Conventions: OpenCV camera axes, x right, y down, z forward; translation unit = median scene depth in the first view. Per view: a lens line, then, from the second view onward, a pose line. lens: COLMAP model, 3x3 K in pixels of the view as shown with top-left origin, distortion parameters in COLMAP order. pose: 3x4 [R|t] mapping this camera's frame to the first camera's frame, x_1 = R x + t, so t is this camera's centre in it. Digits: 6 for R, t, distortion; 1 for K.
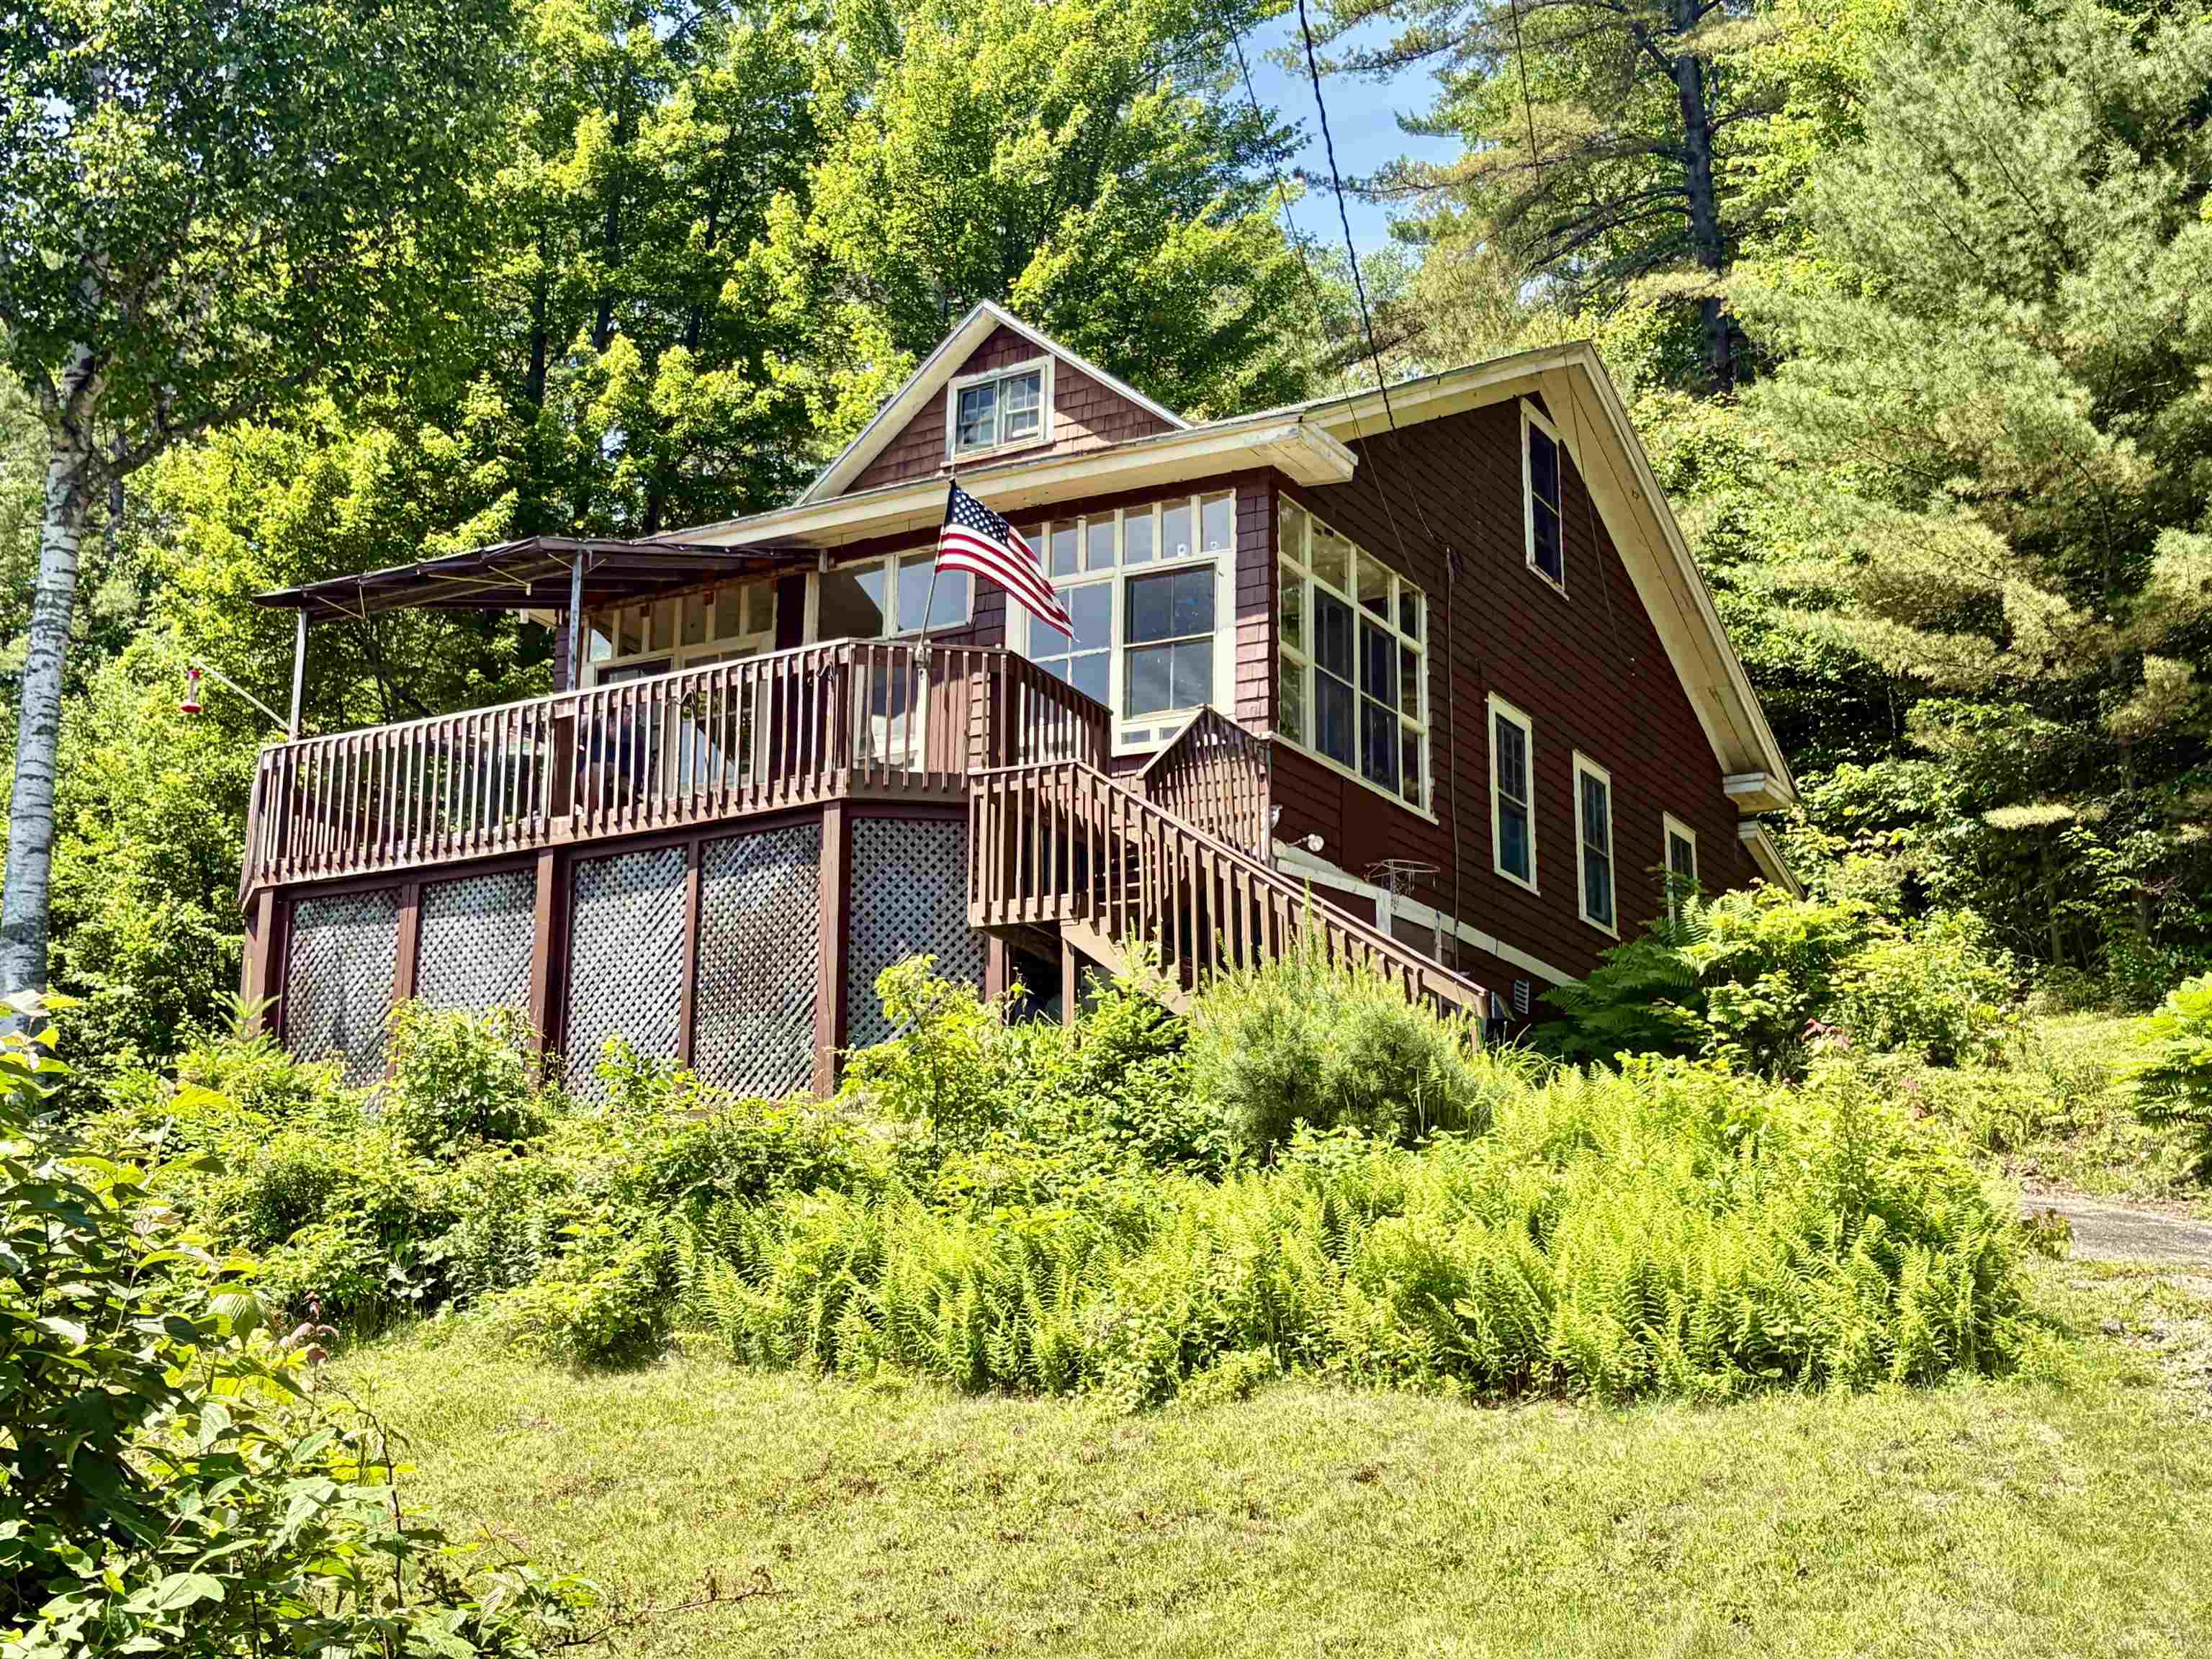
lens RADIAL K [[2778.9, 0, 1103.5], [0, 2778.9, 840.7], [0, 0, 1]] dist [0.096848, 0.000000]
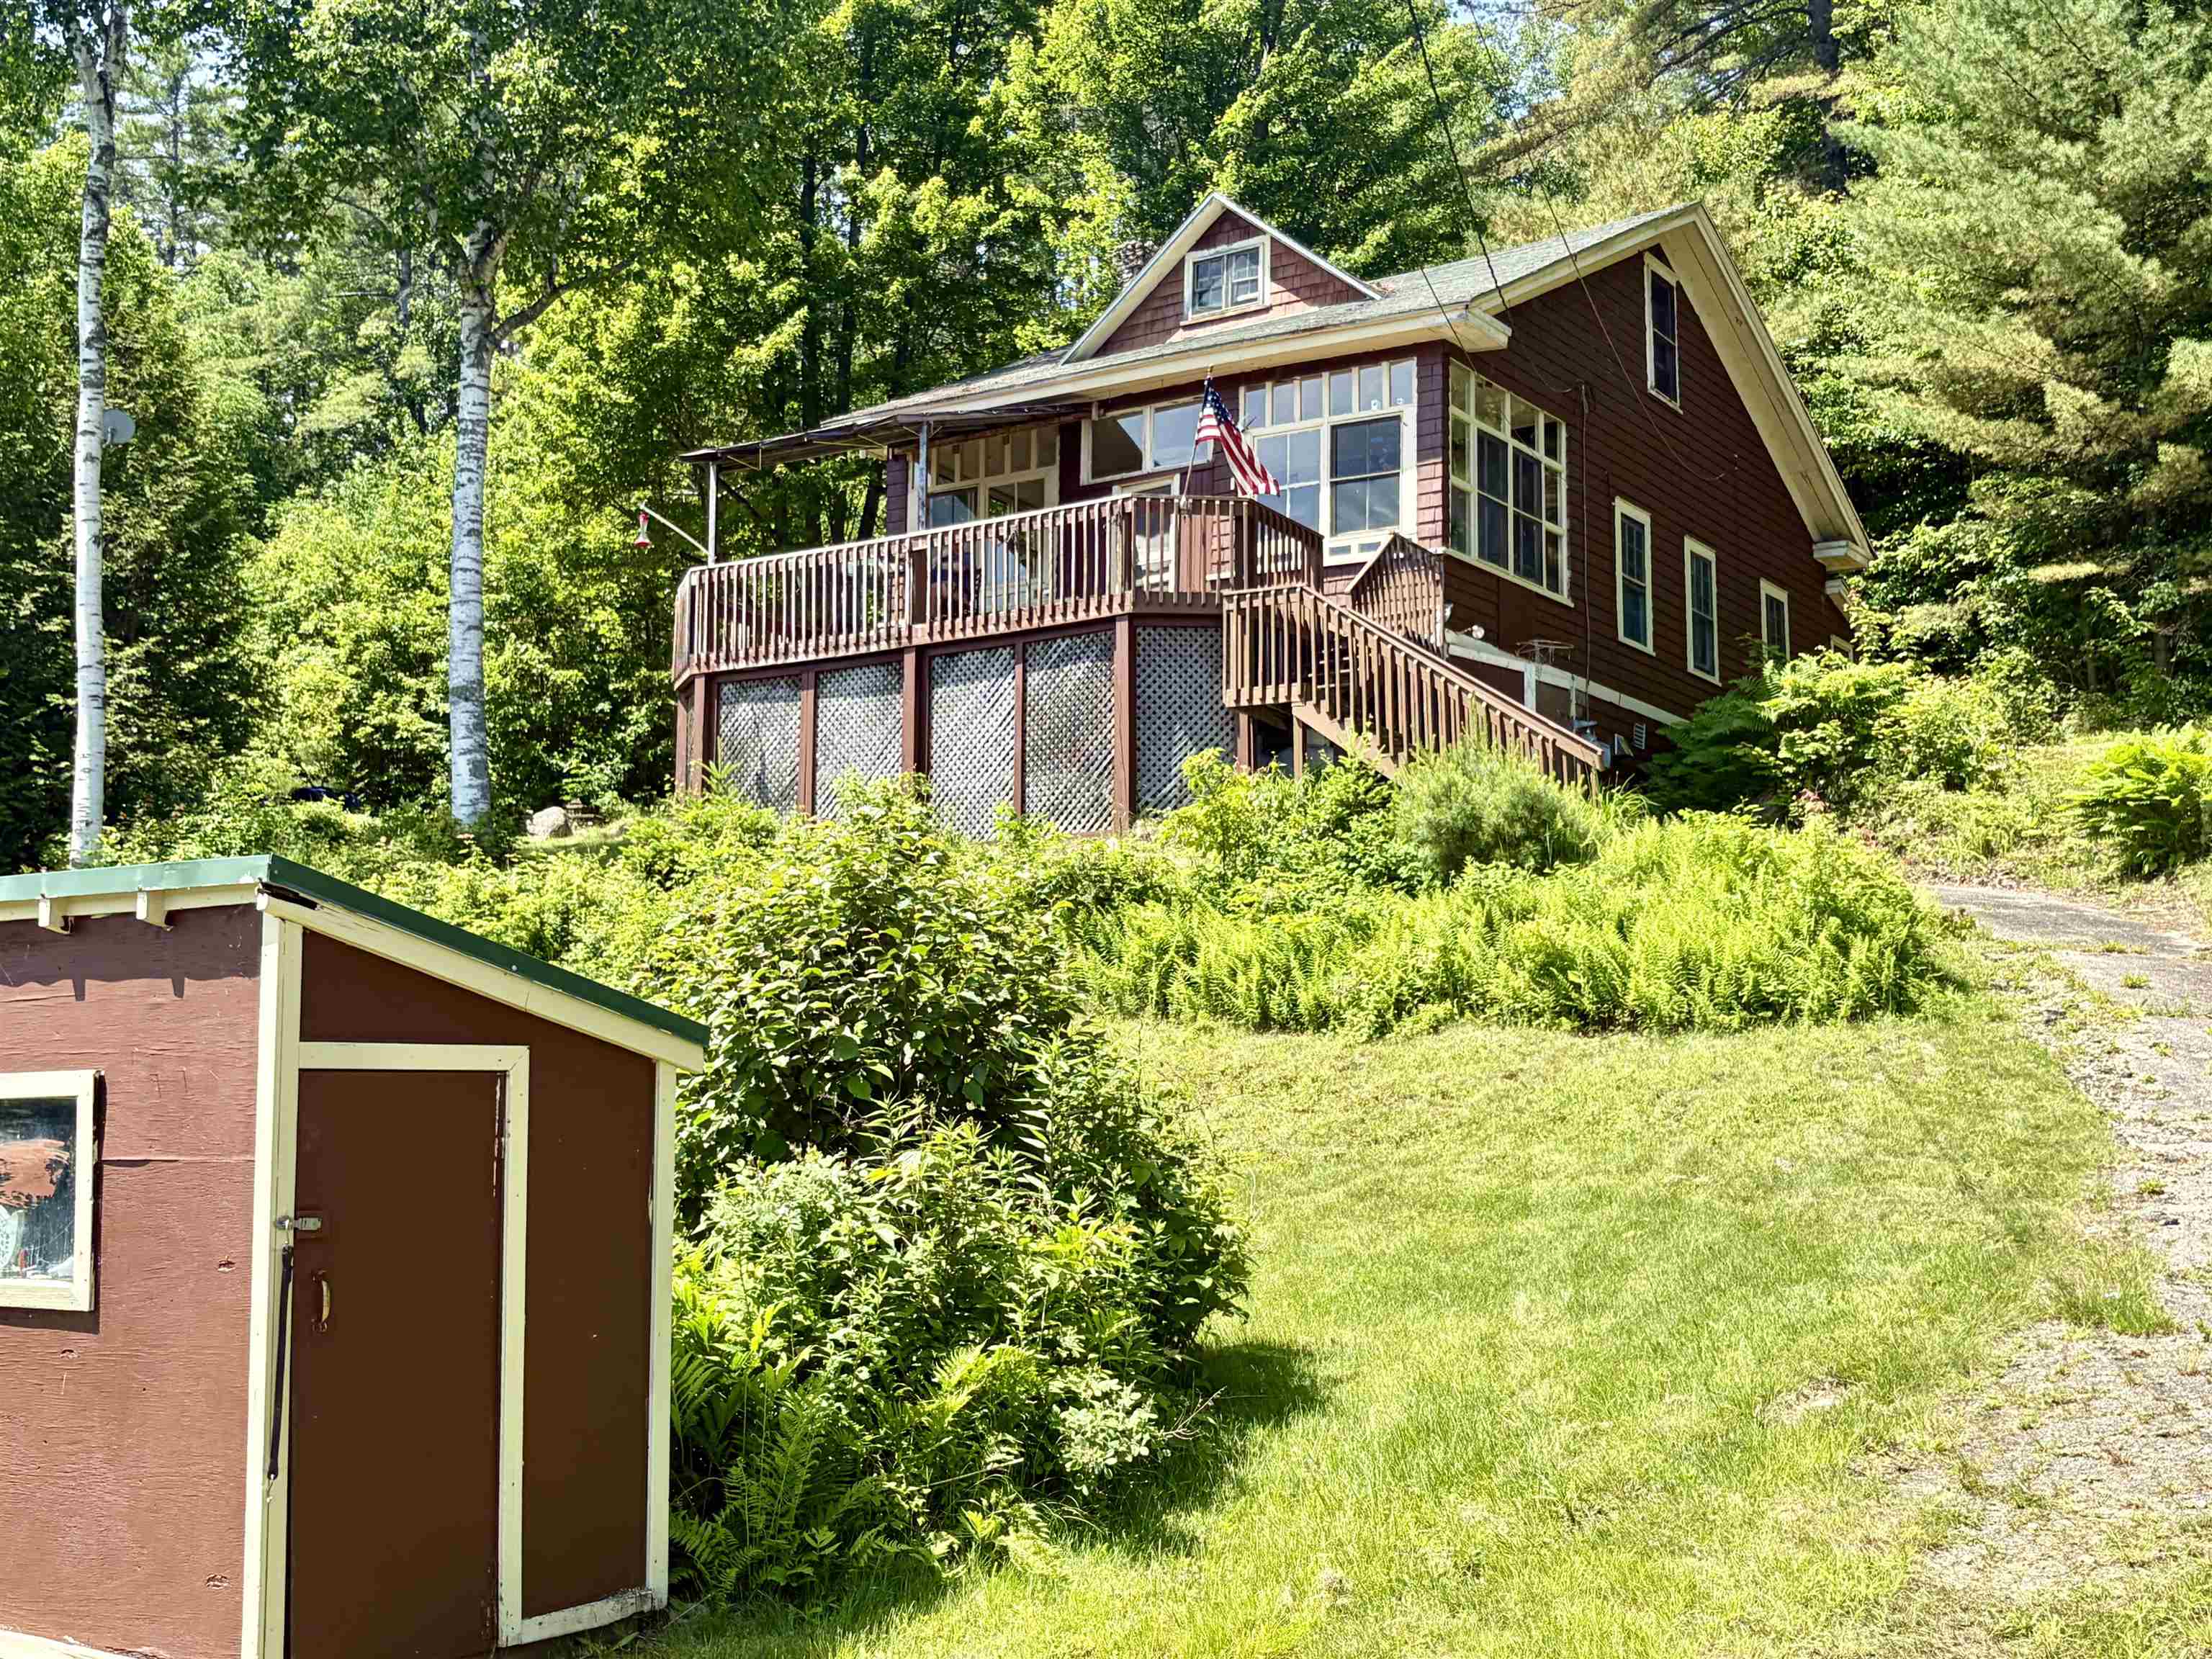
lens RADIAL K [[2646.8, 0, 1097.8], [0, 2646.8, 842.2], [0, 0, 1]] dist [0.041506, 0.000000]
pose [[0.997785, -0.009888, -0.065781, -0.021304], [0.017416, 0.993229, 0.114864, -0.044743], [0.064199, -0.115755, 0.991201, -0.260175]]
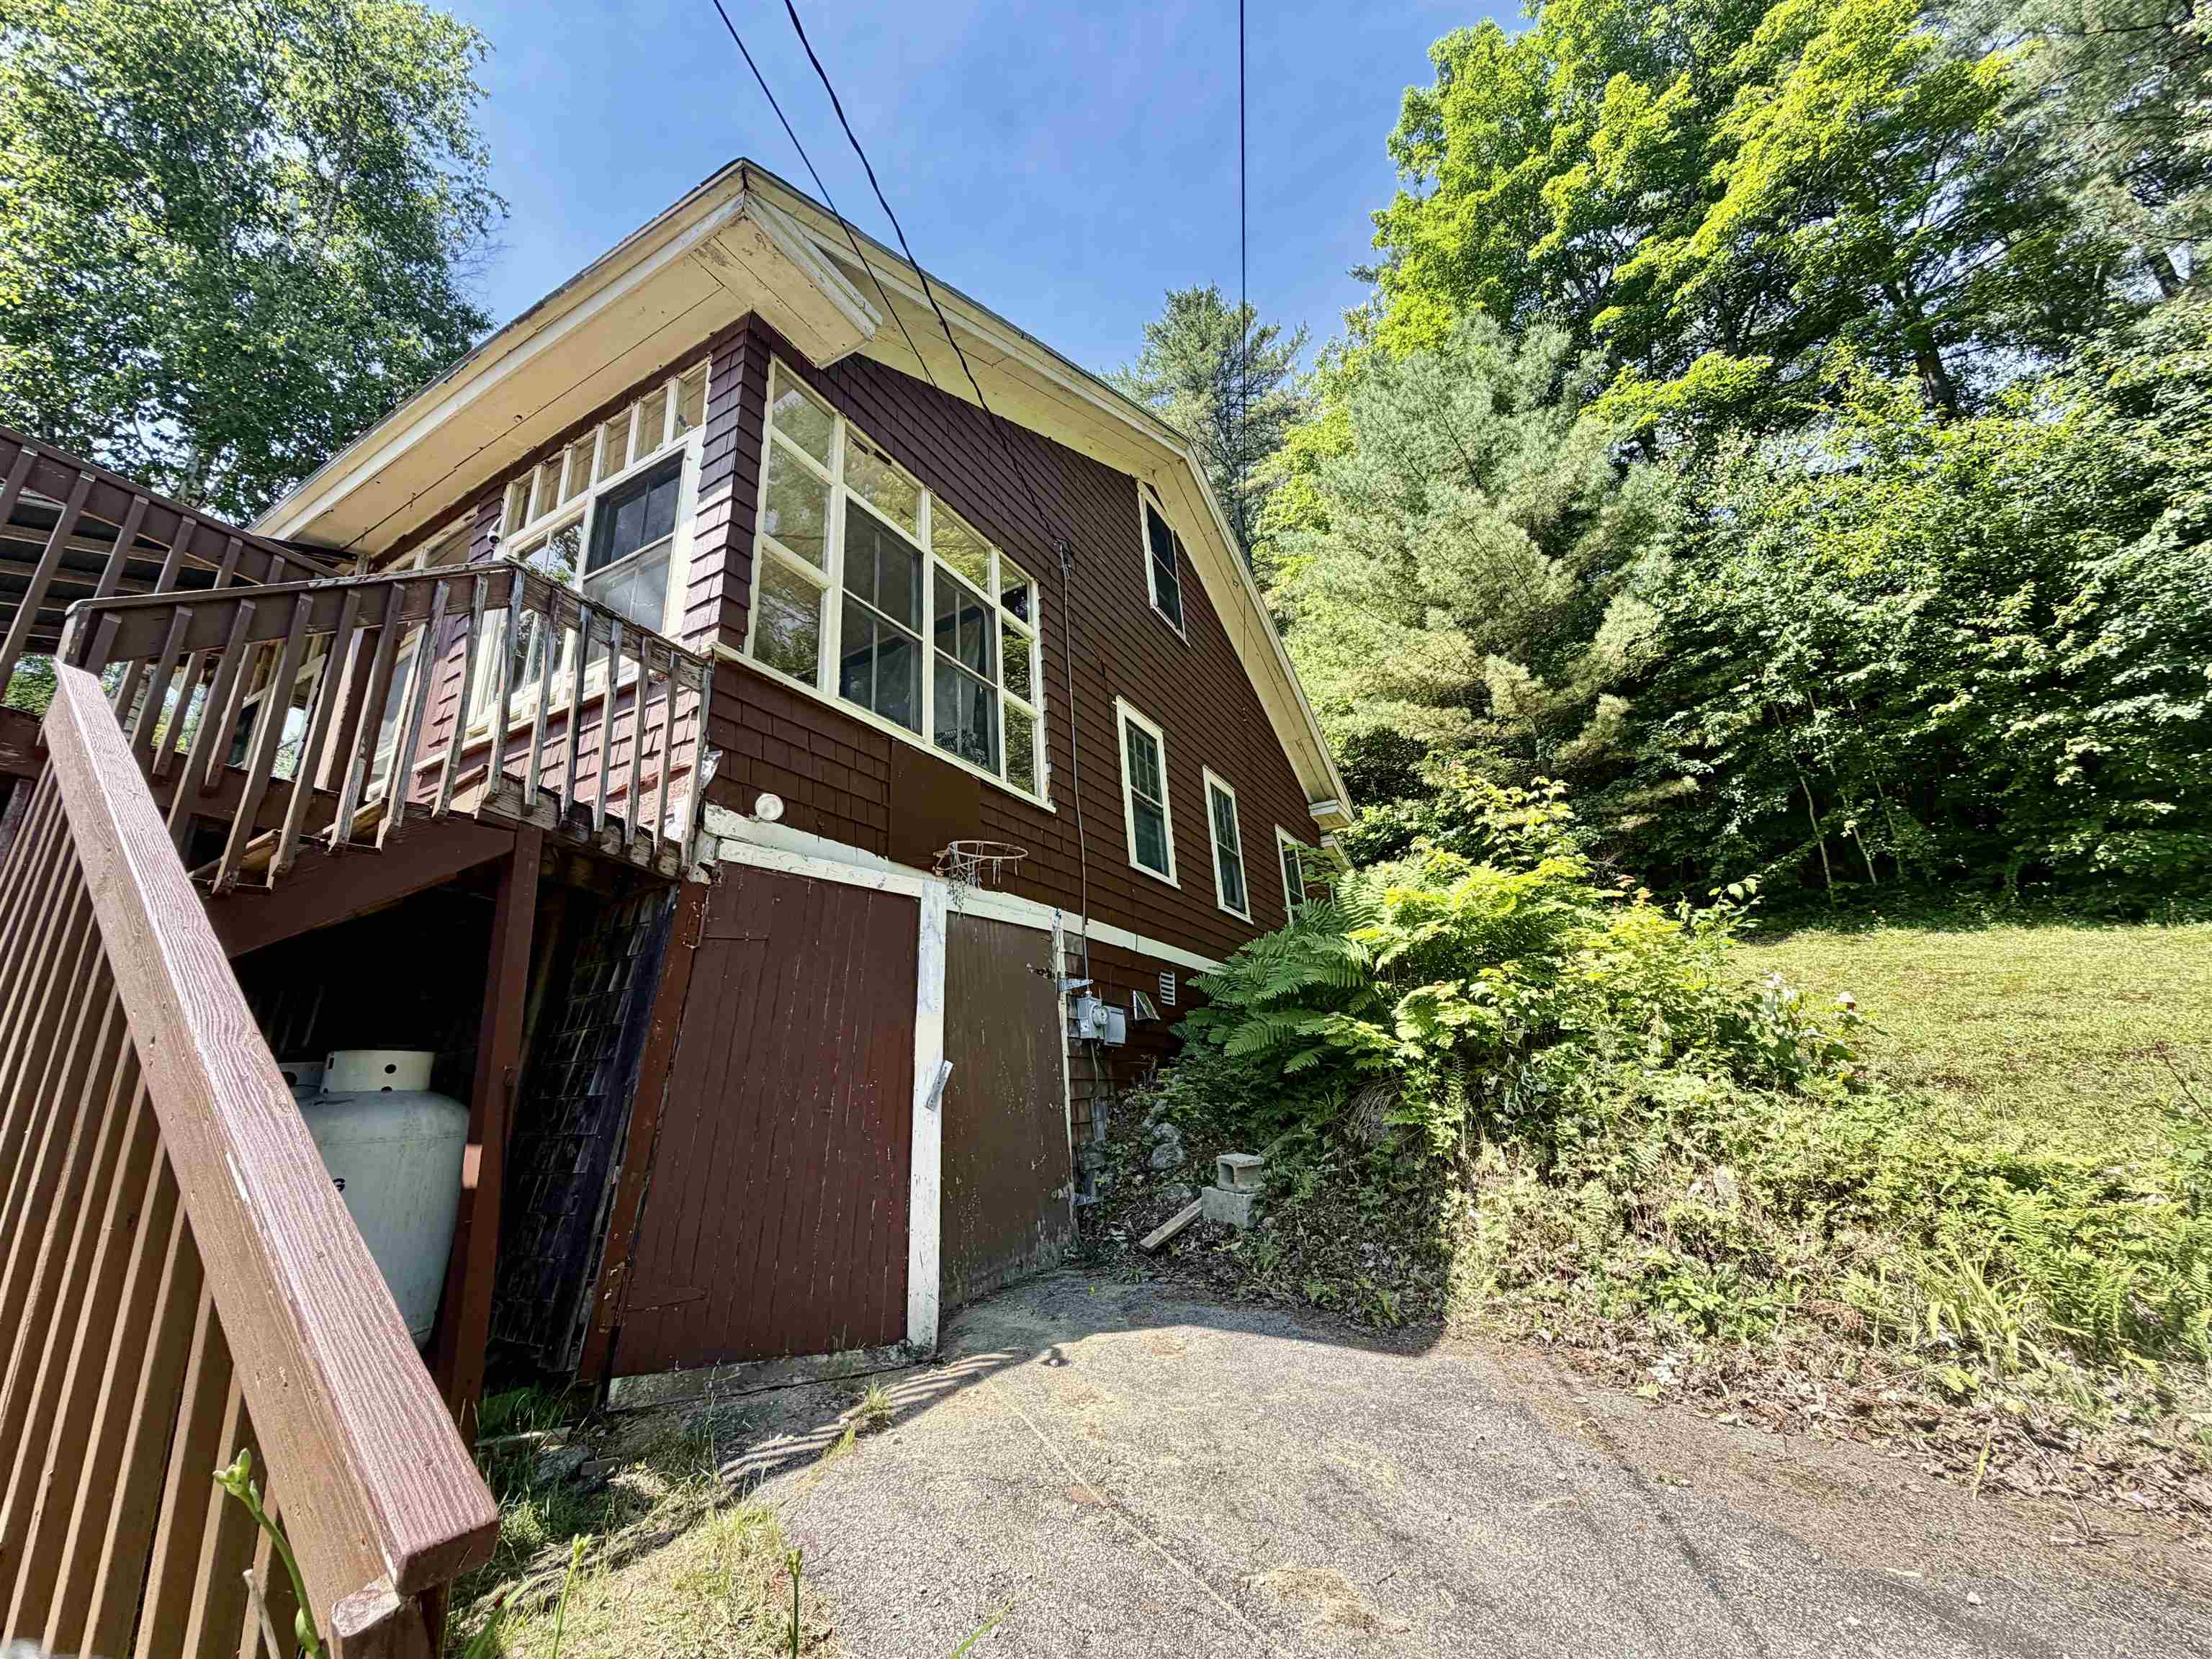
lens RADIAL K [[878.1, 0, 1100.9], [0, 878.1, 804.2], [0, 0, 1]] dist [-0.000141, 0.000740]
pose [[0.997481, -0.058353, 0.040331, 0.130547], [0.062166, 0.992958, -0.100842, 0.022500], [-0.034163, 0.103095, 0.994085, 0.753894]]
